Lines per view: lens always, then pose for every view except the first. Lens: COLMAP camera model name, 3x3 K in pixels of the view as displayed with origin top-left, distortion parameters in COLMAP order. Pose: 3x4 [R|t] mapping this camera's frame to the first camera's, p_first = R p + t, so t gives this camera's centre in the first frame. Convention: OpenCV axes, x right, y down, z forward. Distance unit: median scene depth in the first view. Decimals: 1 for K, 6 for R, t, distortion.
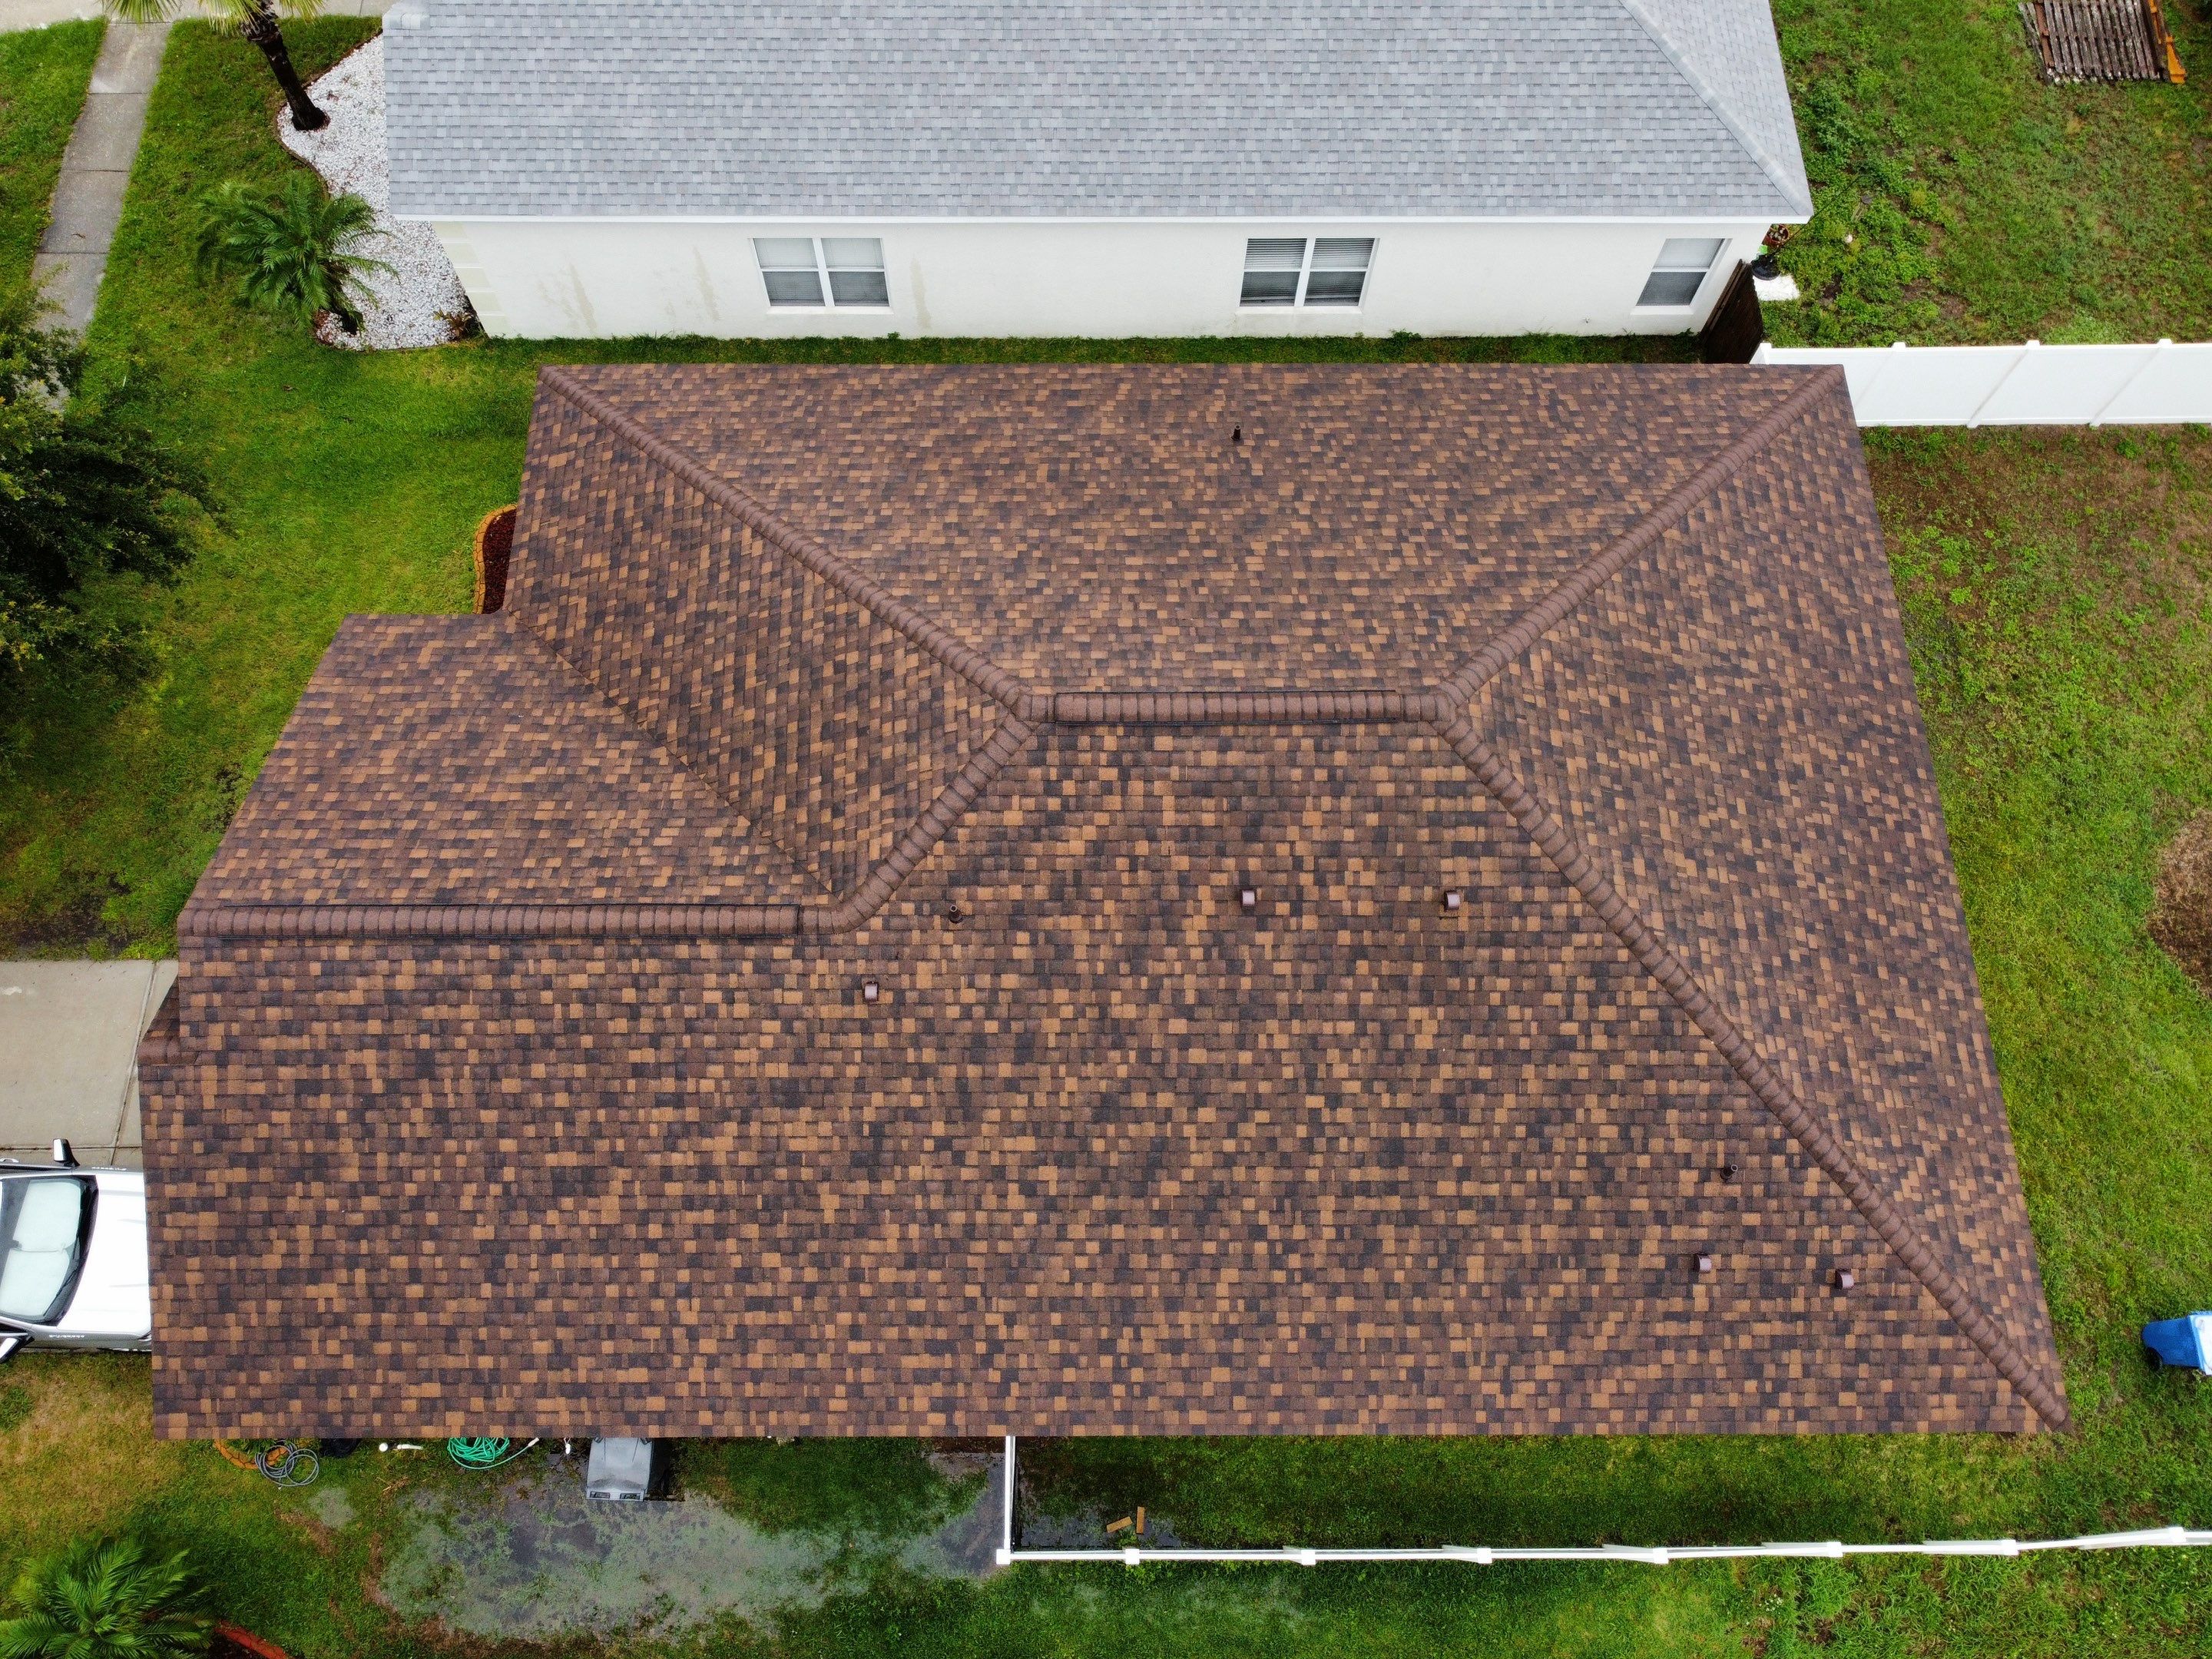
lens RADIAL K [[1670.9, 0, 1075.1], [0, 1670.9, 808.0], [0, 0, 1]] dist [0.004084, -0.023590]
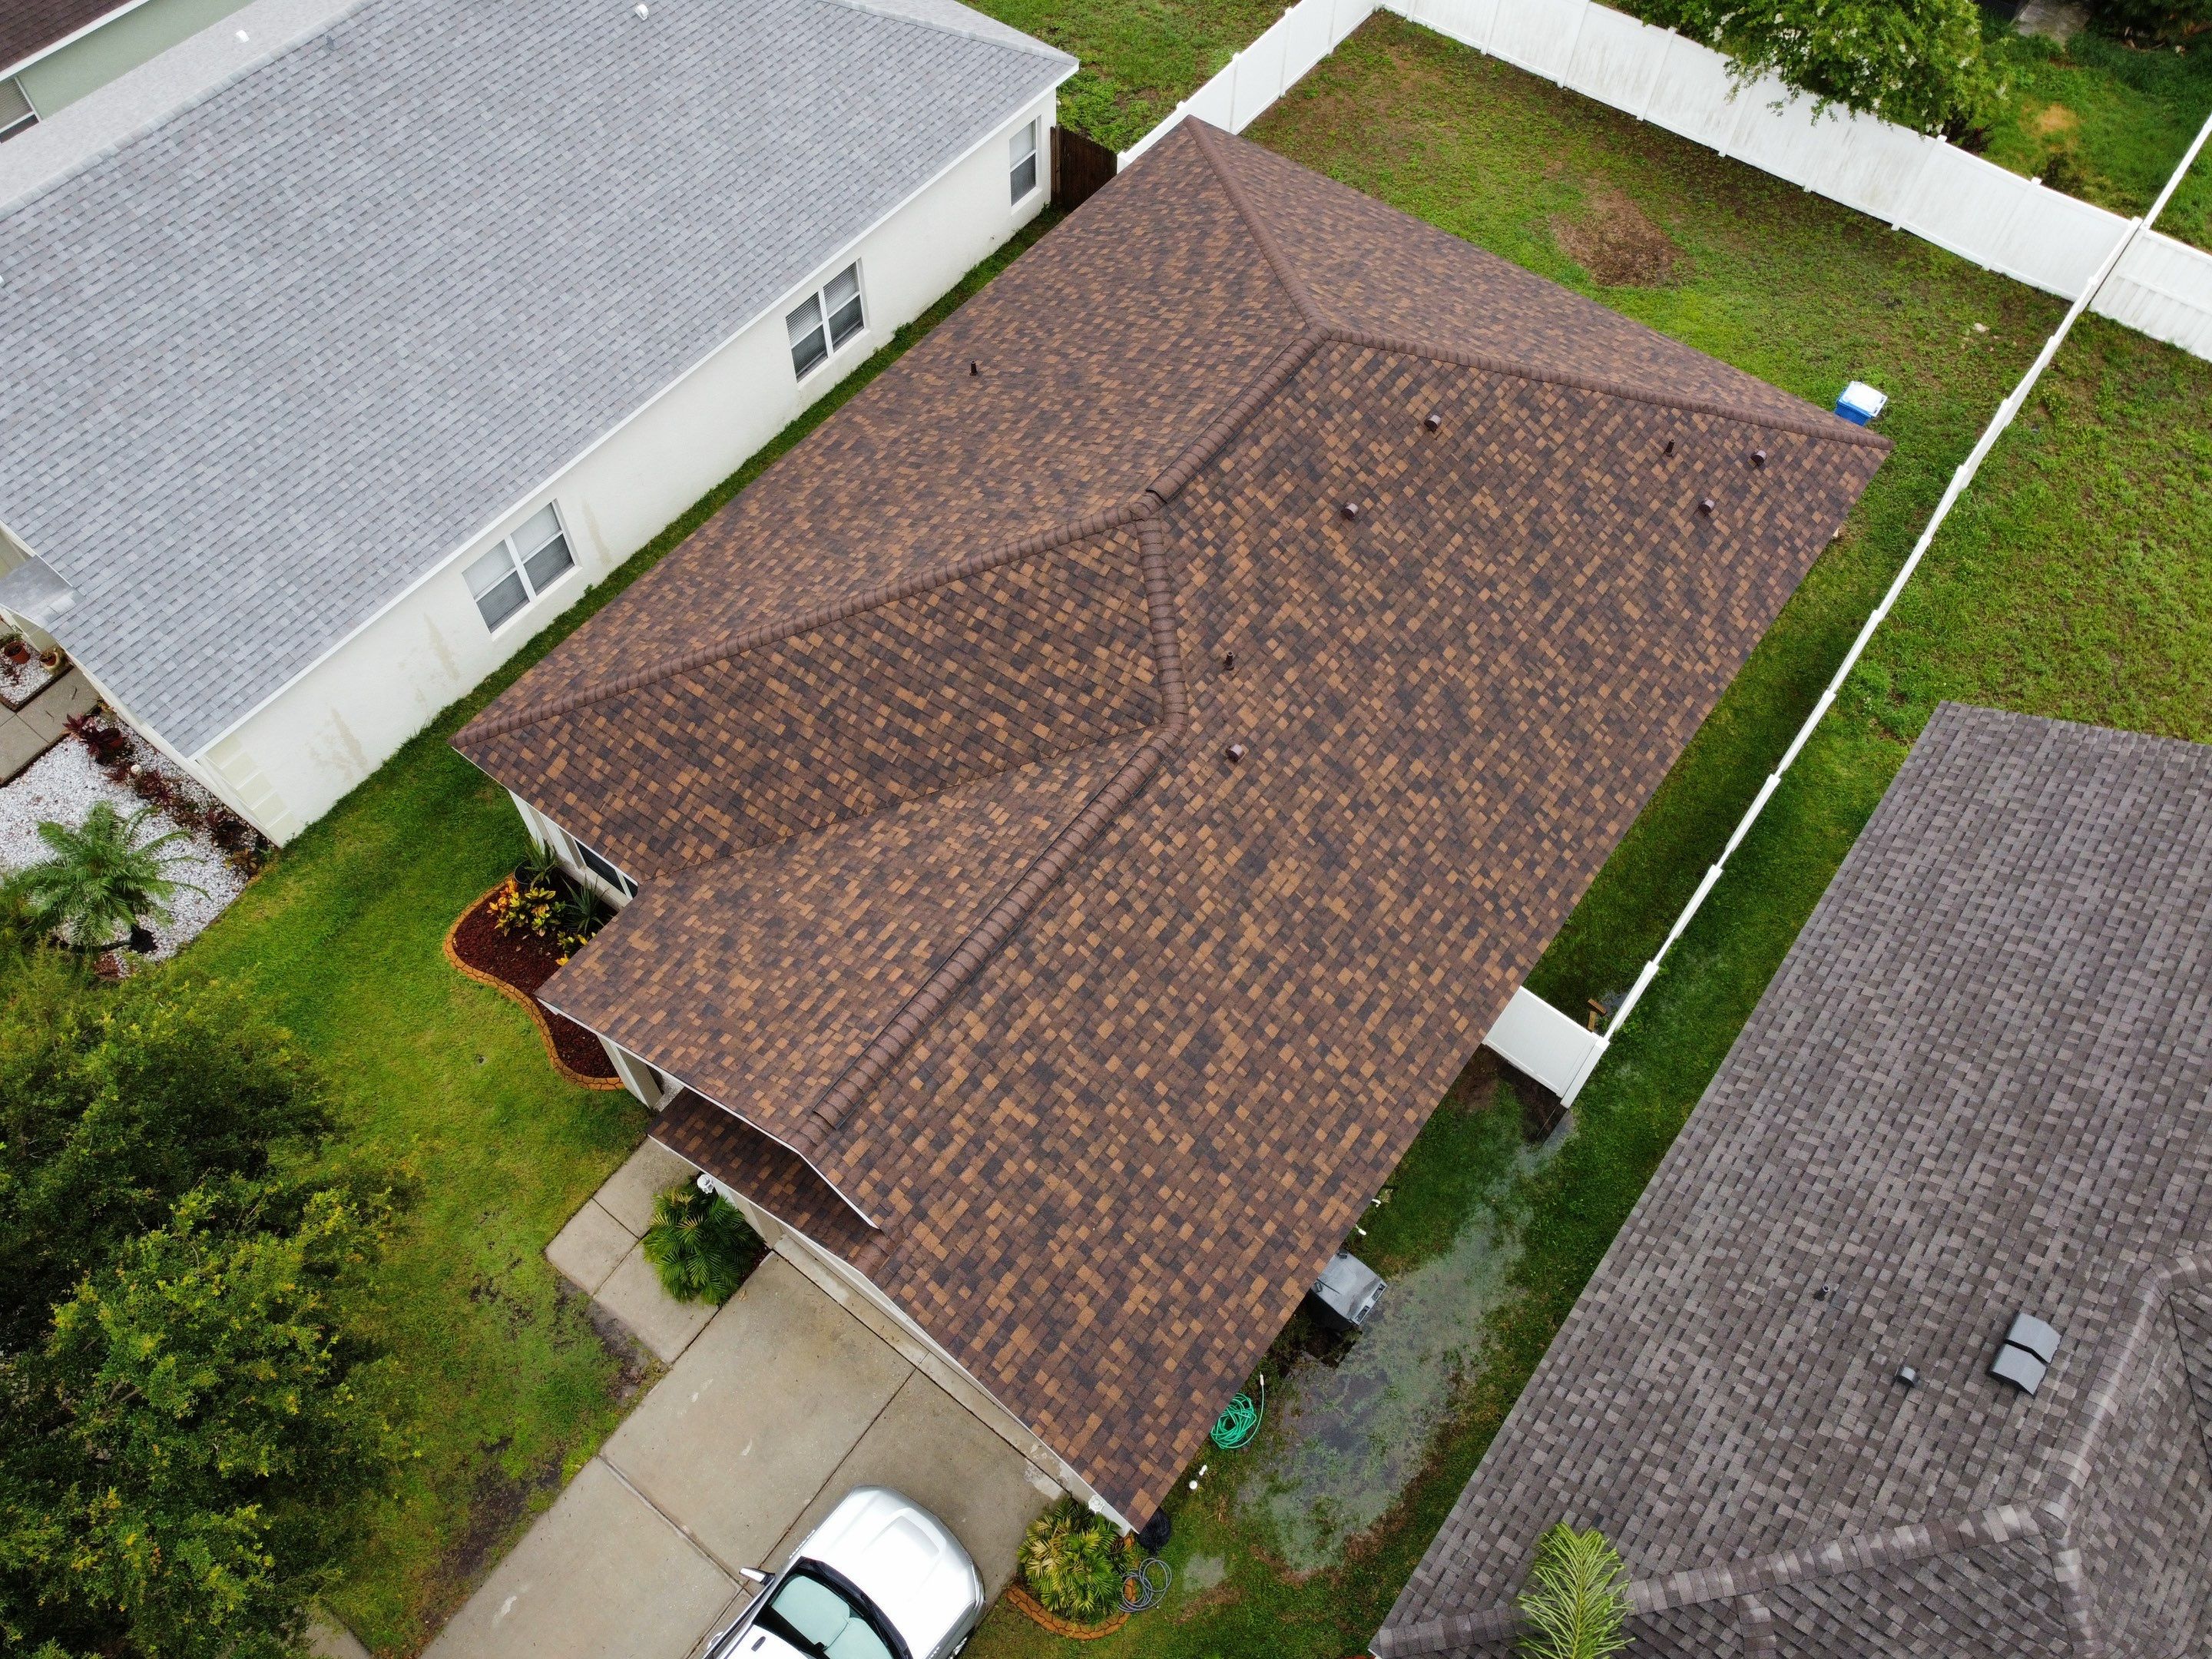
lens RADIAL K [[1670.9, 0, 1075.1], [0, 1670.9, 808.0], [0, 0, 1]] dist [0.004084, -0.023590]
pose [[0.611475, -0.667238, 0.425314, -0.705844], [0.730480, 0.682620, 0.020689, 0.028108], [-0.304132, 0.298033, 0.904809, -0.034308]]
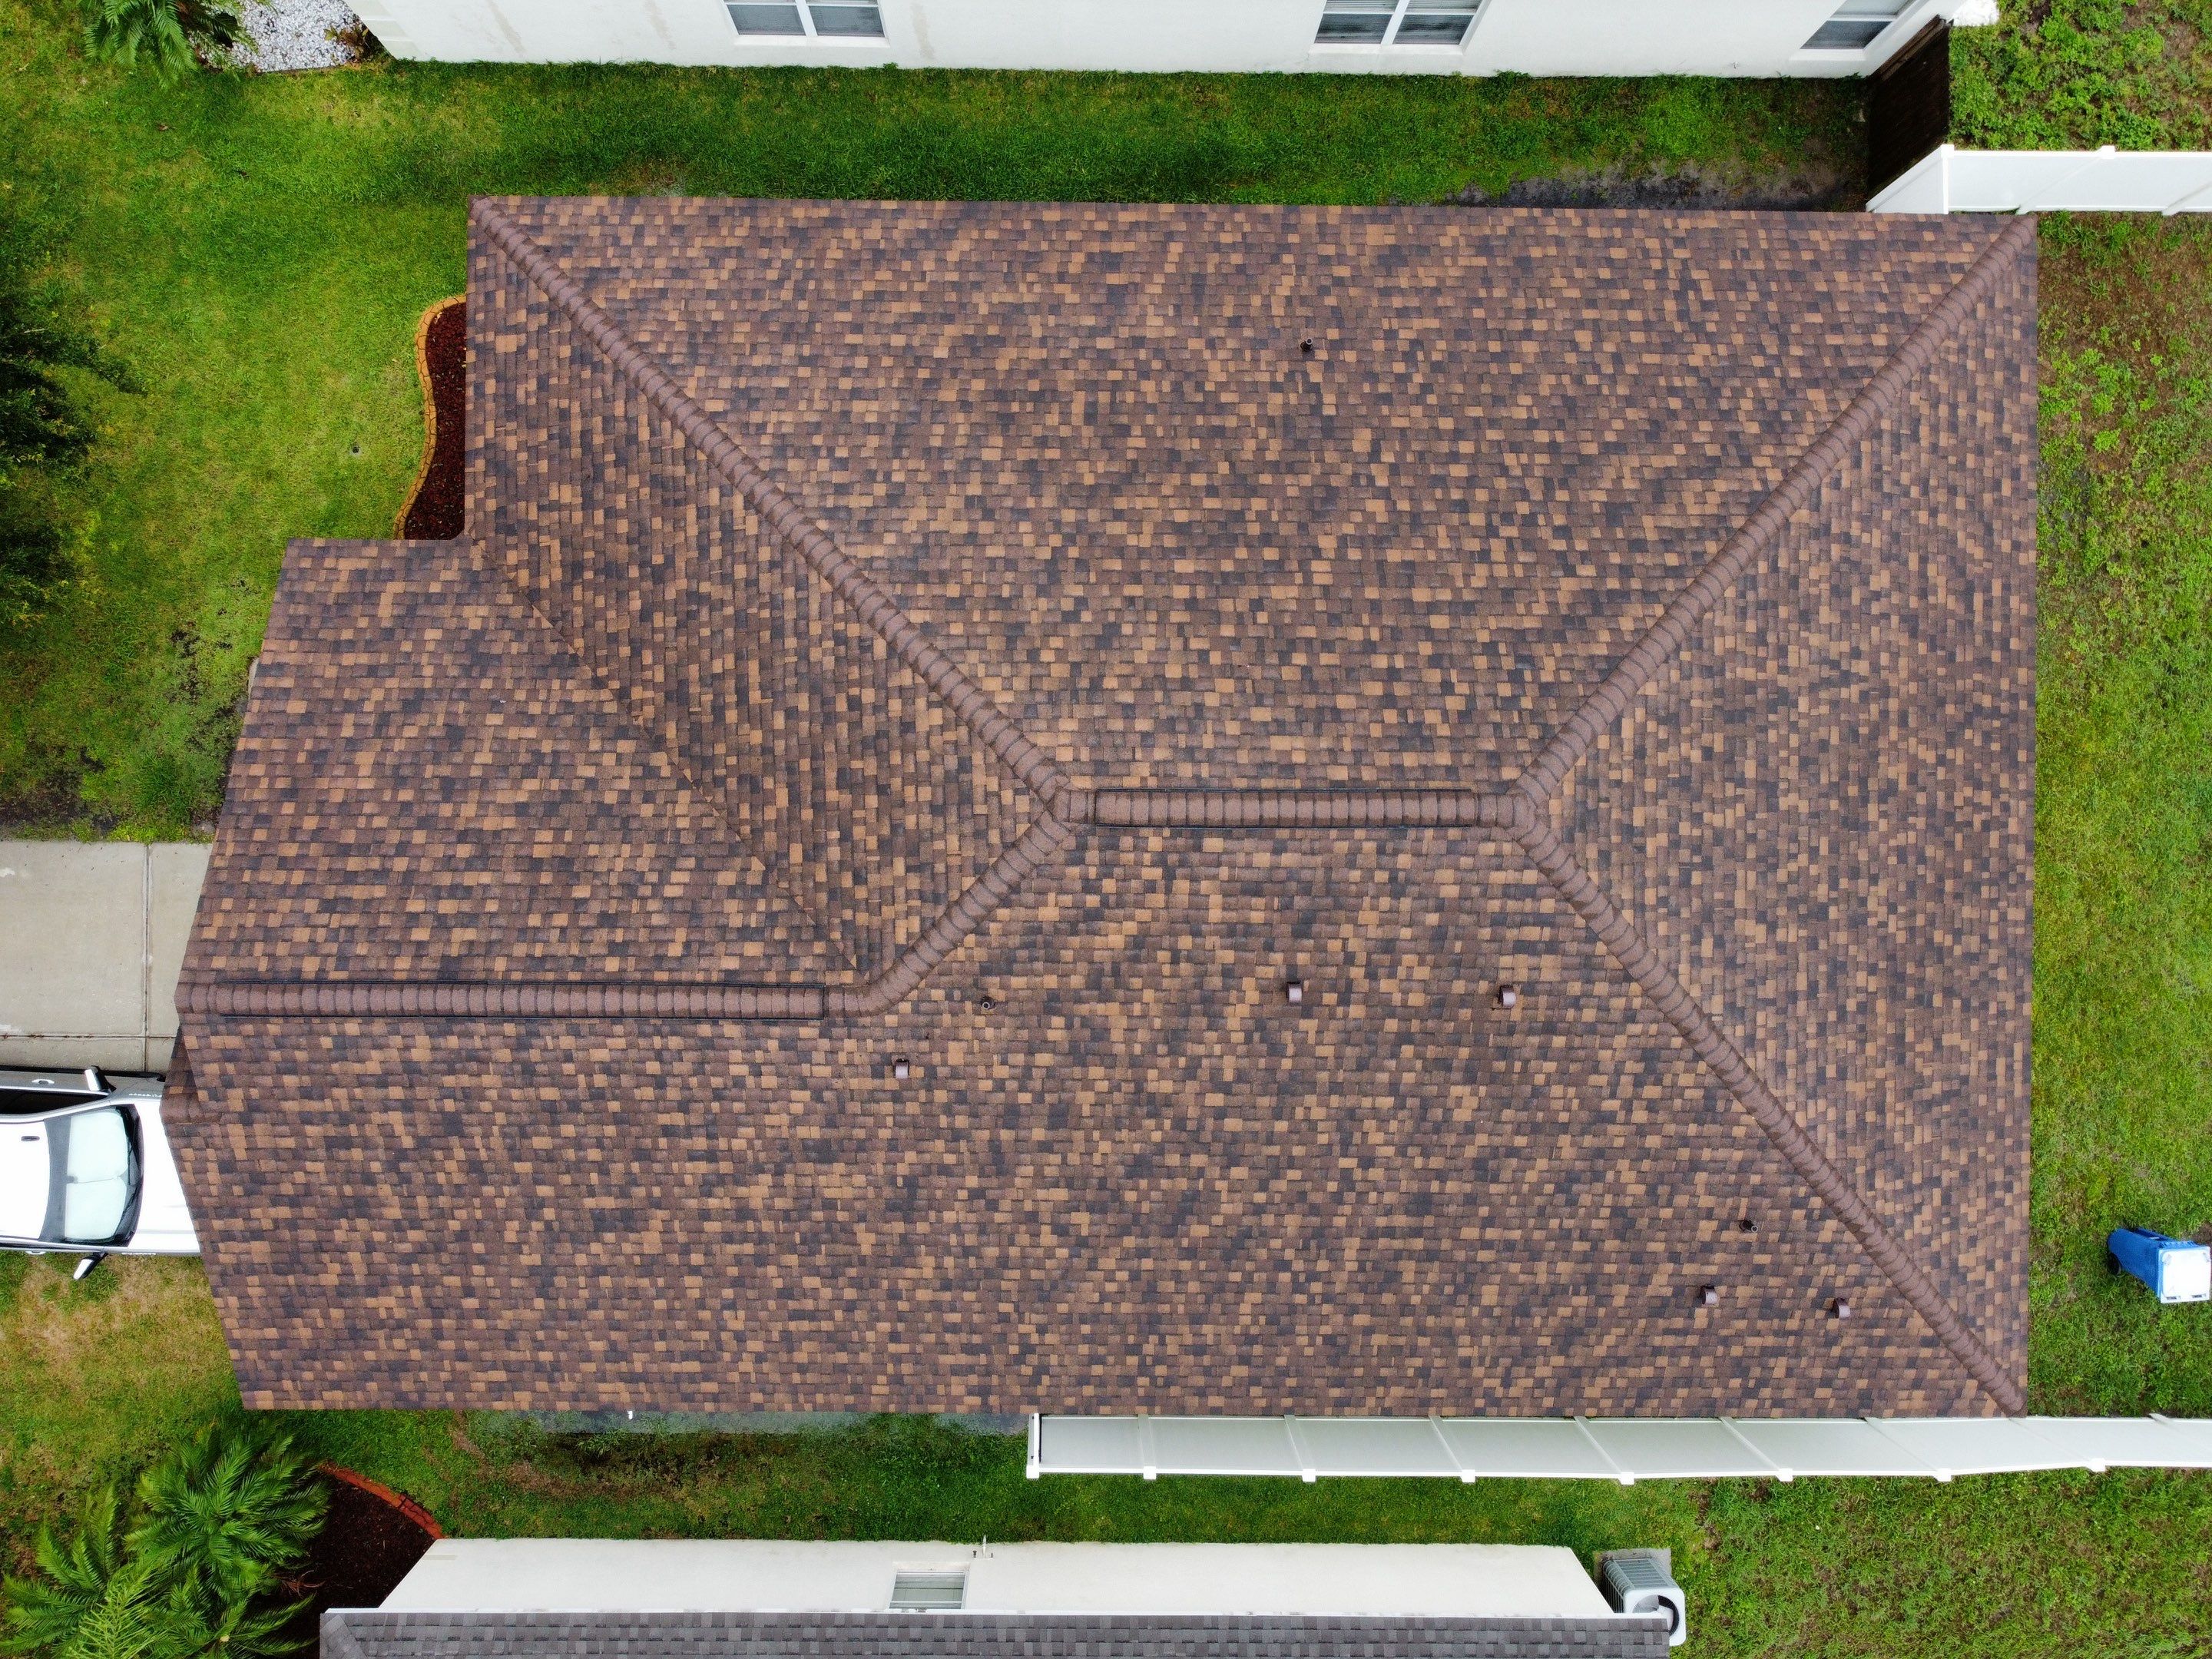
lens RADIAL K [[1670.9, 0, 1075.1], [0, 1670.9, 808.0], [0, 0, 1]] dist [0.004084, -0.023590]
pose [[0.999914, 0.011887, 0.005462, -0.027270], [-0.013072, 0.924244, 0.381578, -0.393252], [-0.000513, -0.381617, 0.924321, 0.152641]]
